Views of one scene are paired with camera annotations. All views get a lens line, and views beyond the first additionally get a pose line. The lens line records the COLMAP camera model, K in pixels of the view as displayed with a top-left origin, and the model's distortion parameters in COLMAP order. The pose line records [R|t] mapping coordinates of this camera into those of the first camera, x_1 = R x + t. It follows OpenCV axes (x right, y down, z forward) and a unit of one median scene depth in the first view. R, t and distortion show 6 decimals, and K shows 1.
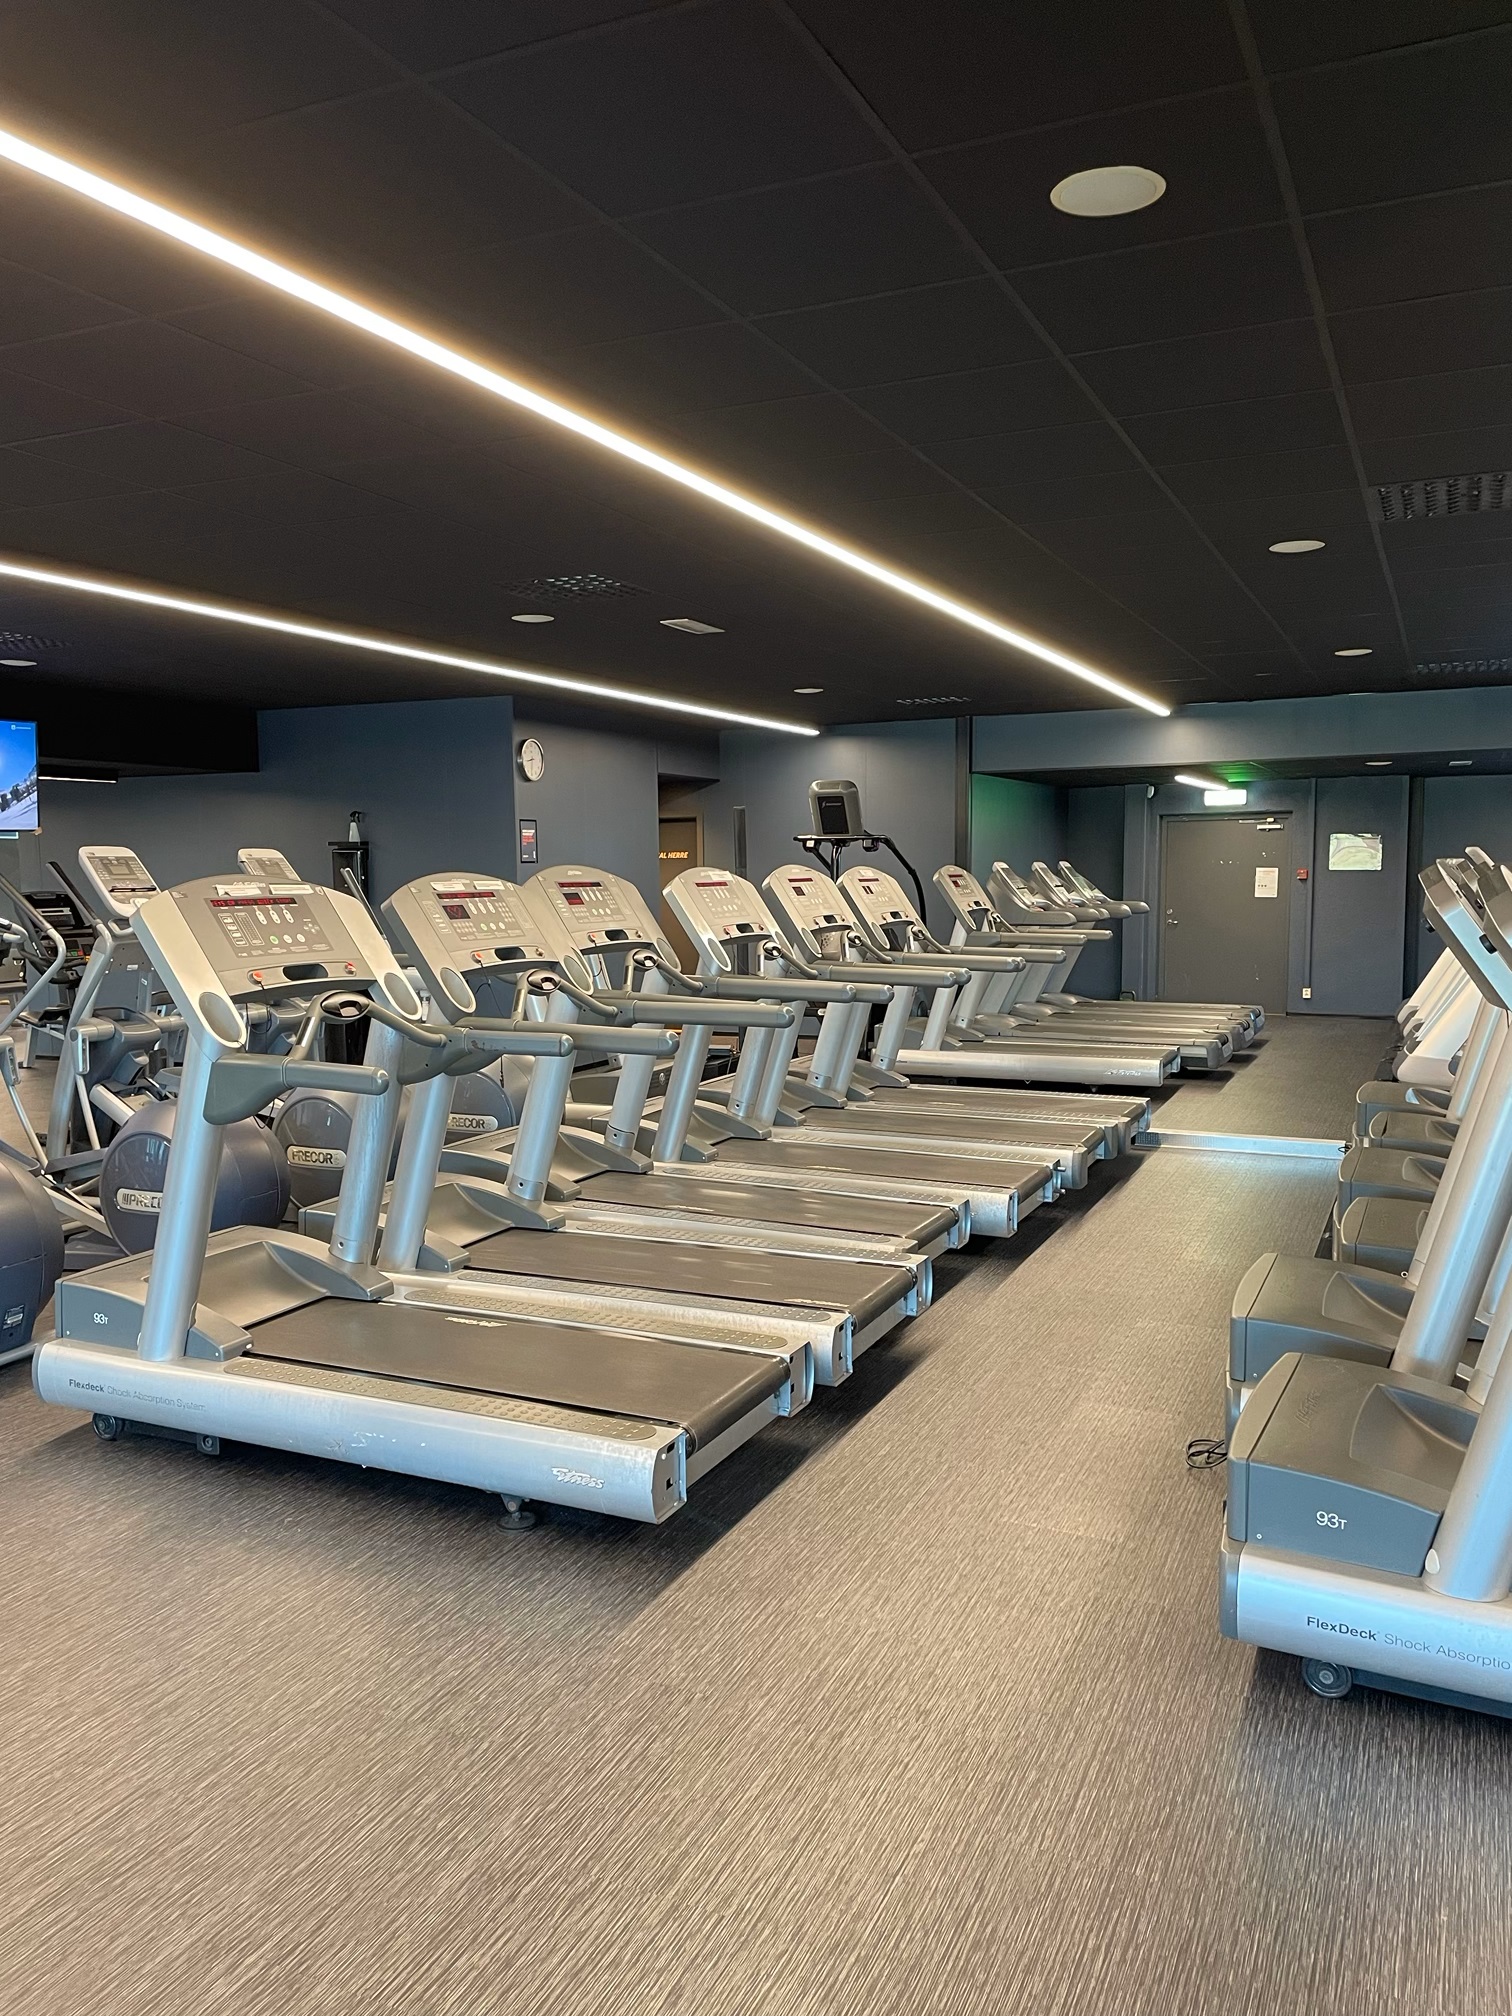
lens RADIAL K [[1522.9, 0, 756.0], [0, 1522.9, 1008.0], [0, 0, 1]] dist [-0.003517, -0.001234]
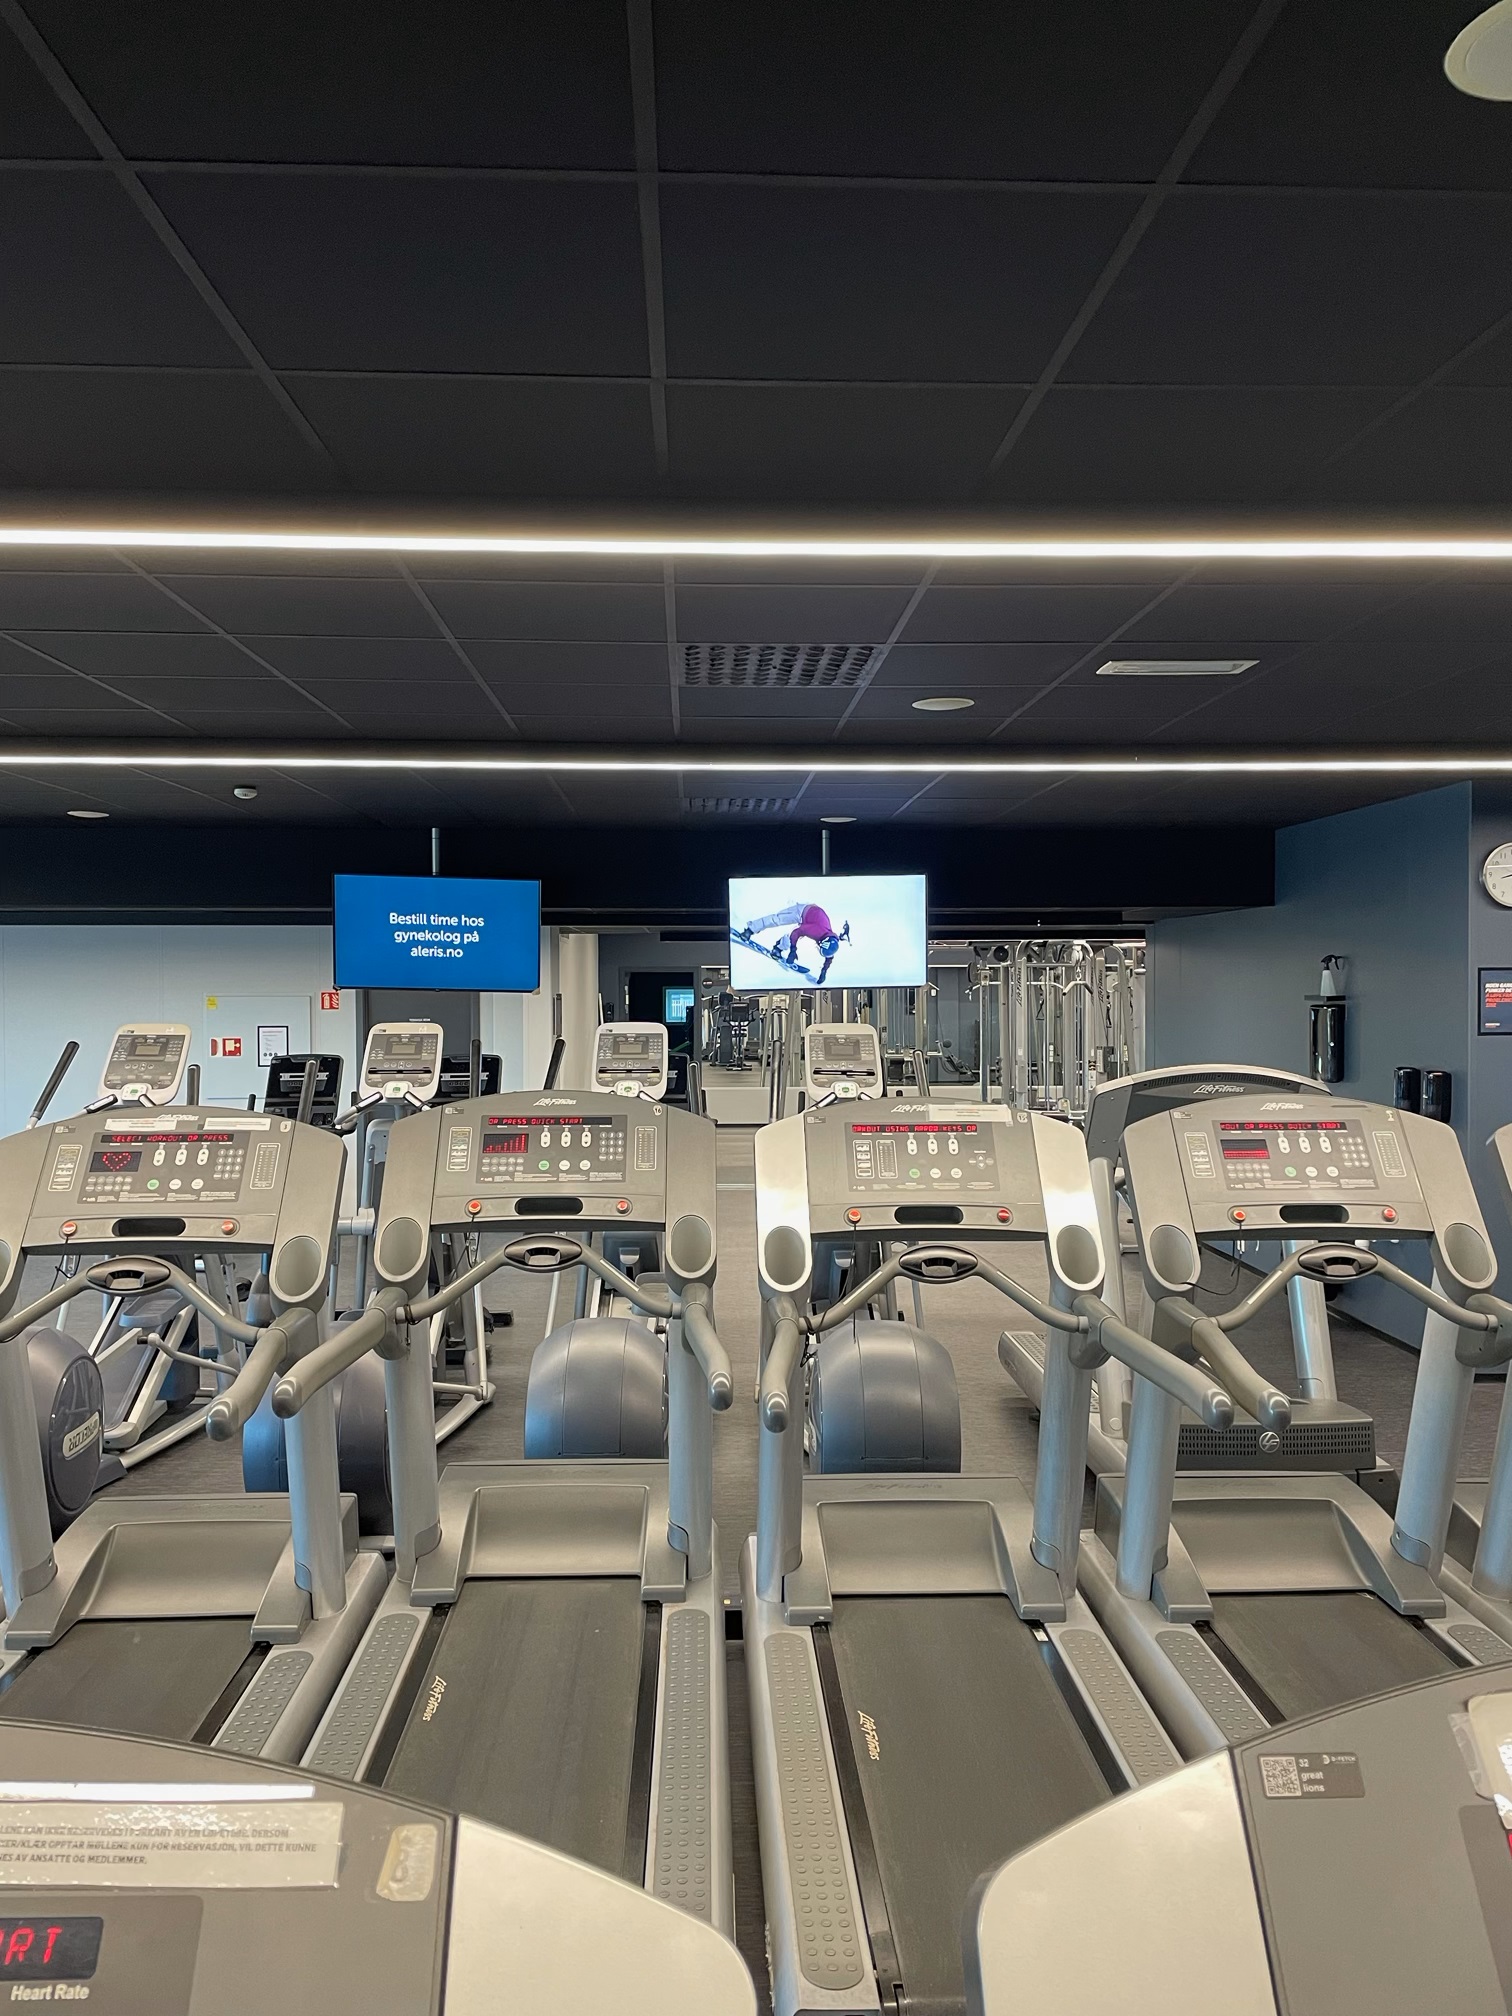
lens RADIAL K [[1522.9, 0, 756.0], [0, 1522.9, 1008.0], [0, 0, 1]] dist [-0.003517, -0.001234]
pose [[0.454033, 0.020407, -0.890751, 0.275347], [-0.082686, 0.996388, -0.019320, -0.065492], [0.887140, 0.082425, 0.454081, 0.411871]]
